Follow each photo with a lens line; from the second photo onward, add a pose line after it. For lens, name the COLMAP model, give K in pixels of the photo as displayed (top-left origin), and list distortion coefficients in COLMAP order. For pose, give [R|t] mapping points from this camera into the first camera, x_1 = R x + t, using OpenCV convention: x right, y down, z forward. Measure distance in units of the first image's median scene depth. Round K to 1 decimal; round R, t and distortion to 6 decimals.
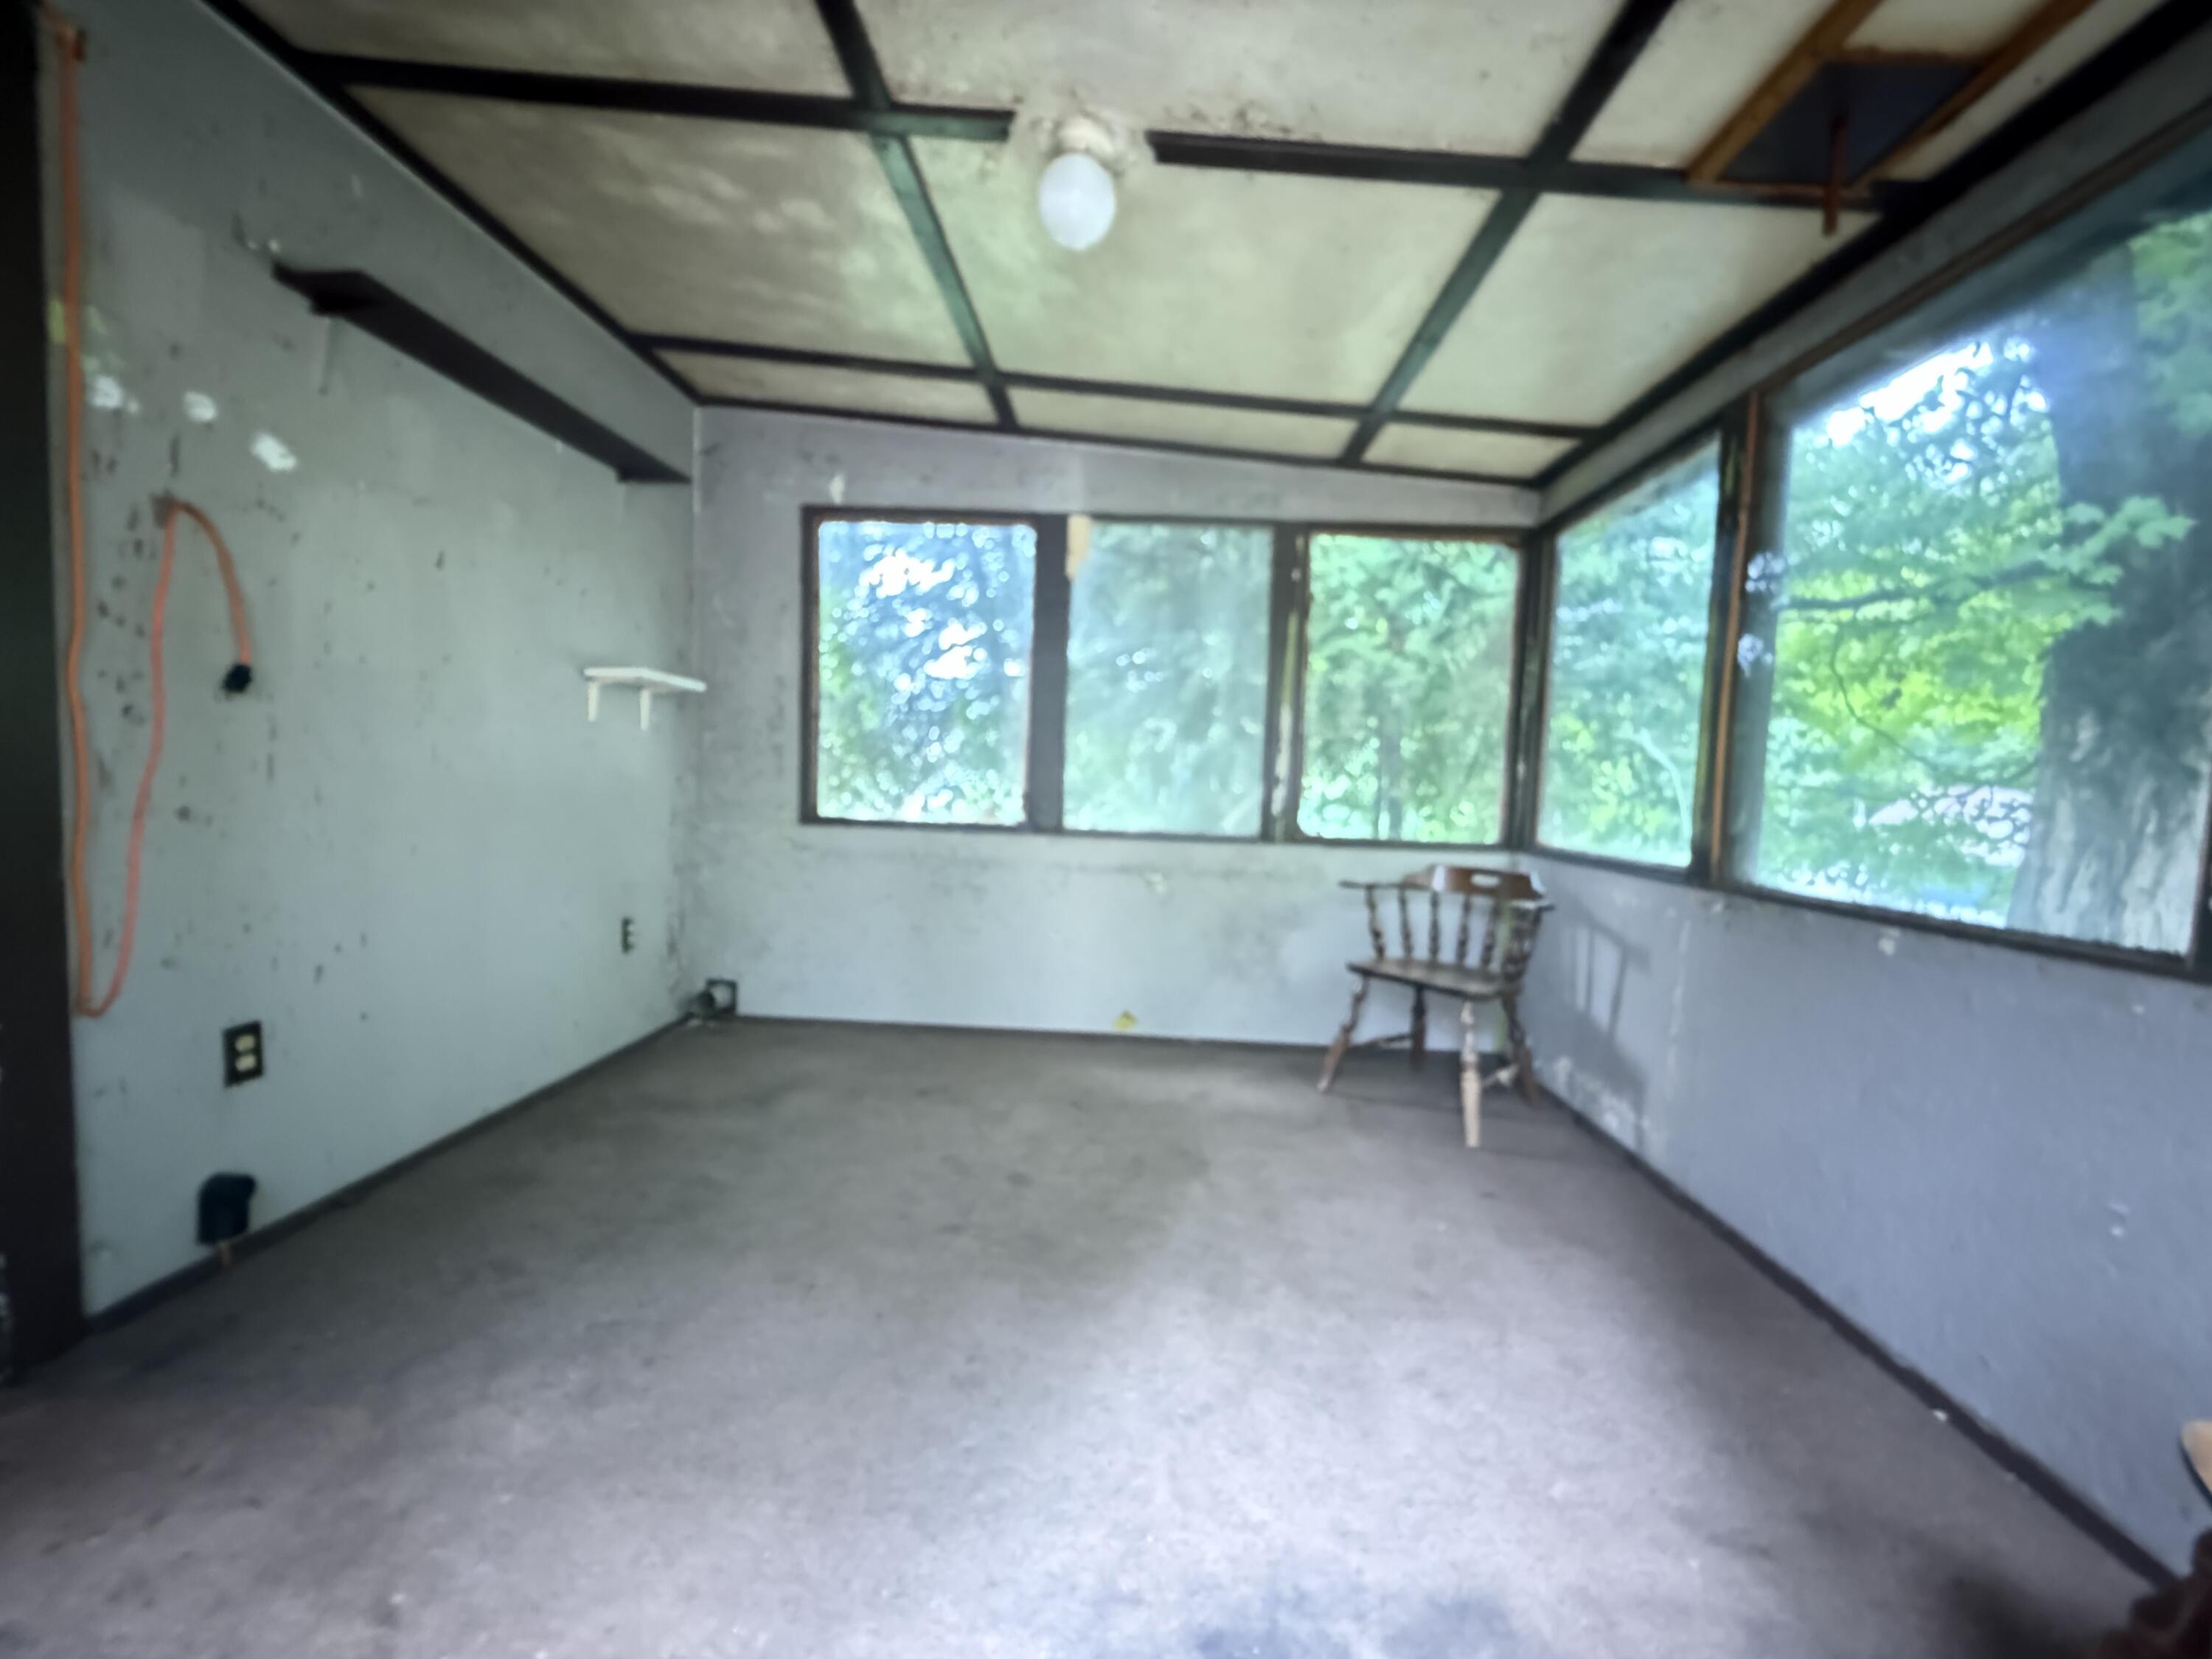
lens RADIAL K [[878.8, 0, 1095.8], [0, 878.8, 830.3], [0, 0, 1]] dist [-0.000148, -0.000357]
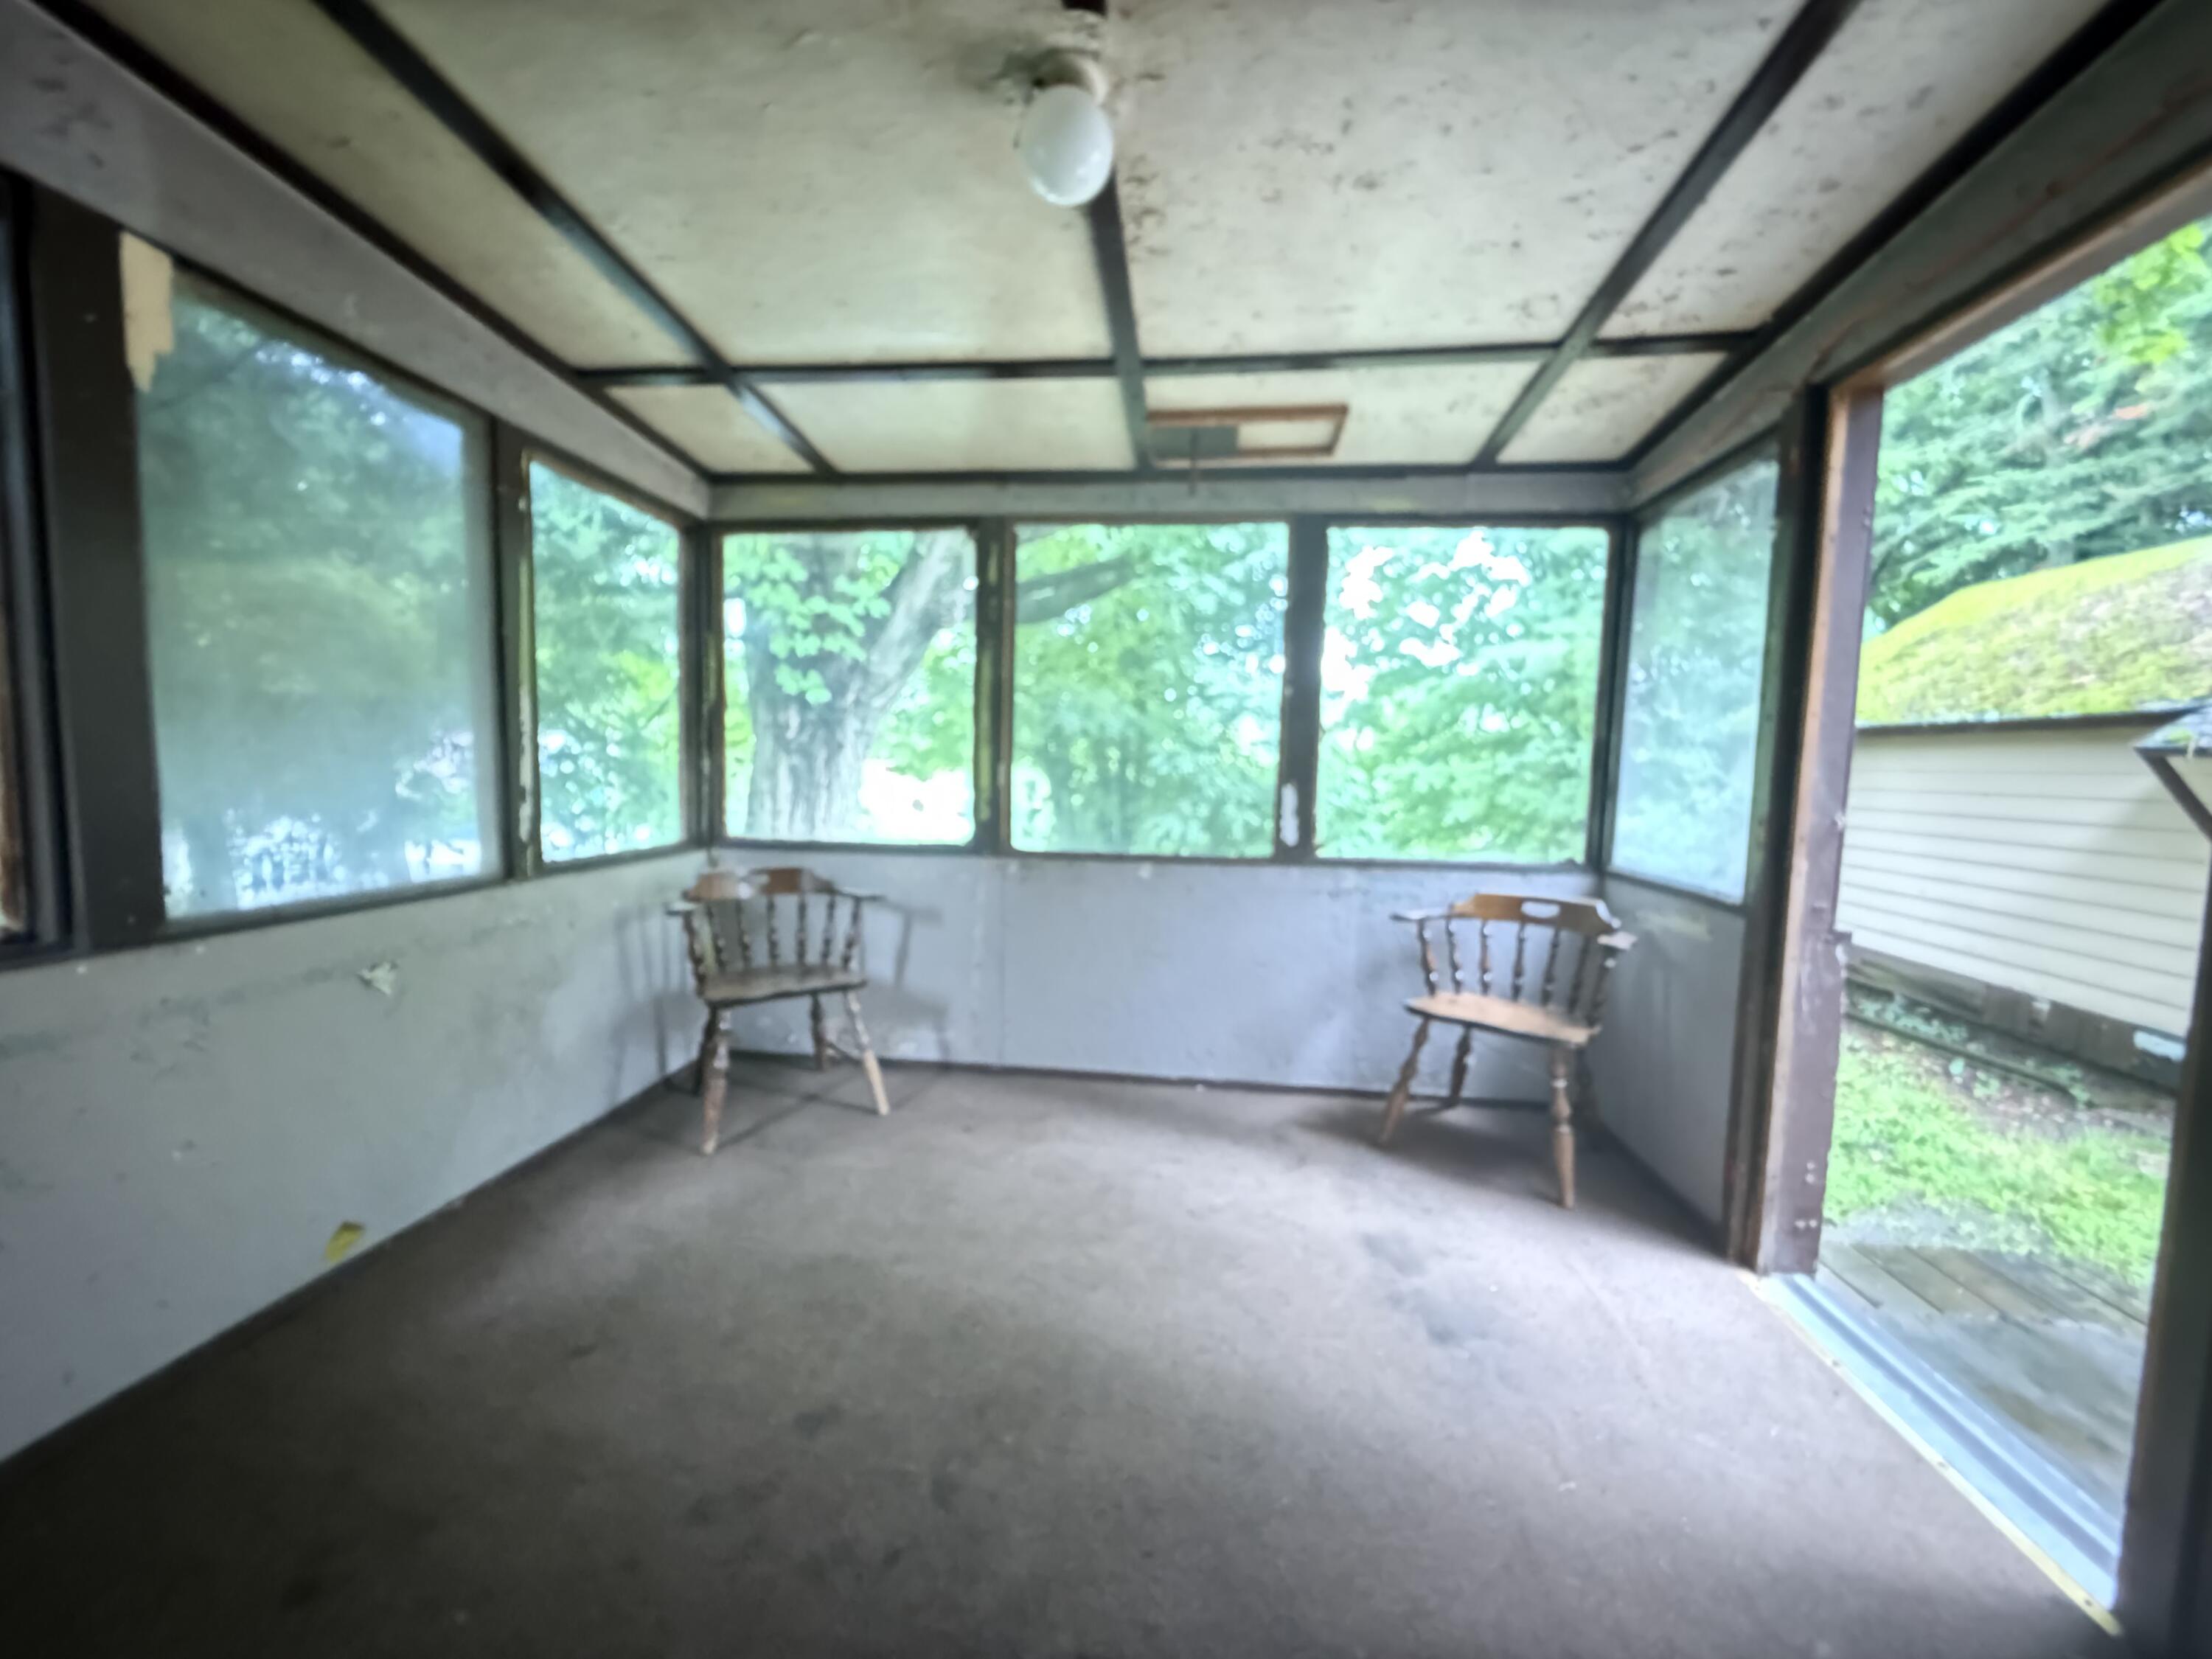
lens RADIAL K [[878.8, 0, 1096.6], [0, 878.8, 831.8], [0, 0, 1]] dist [-0.000148, -0.000357]
pose [[0.053798, -0.115550, 0.991844, -0.689520], [0.040912, 0.992703, 0.113431, -0.125232], [-0.997713, 0.034476, 0.058133, 0.710211]]
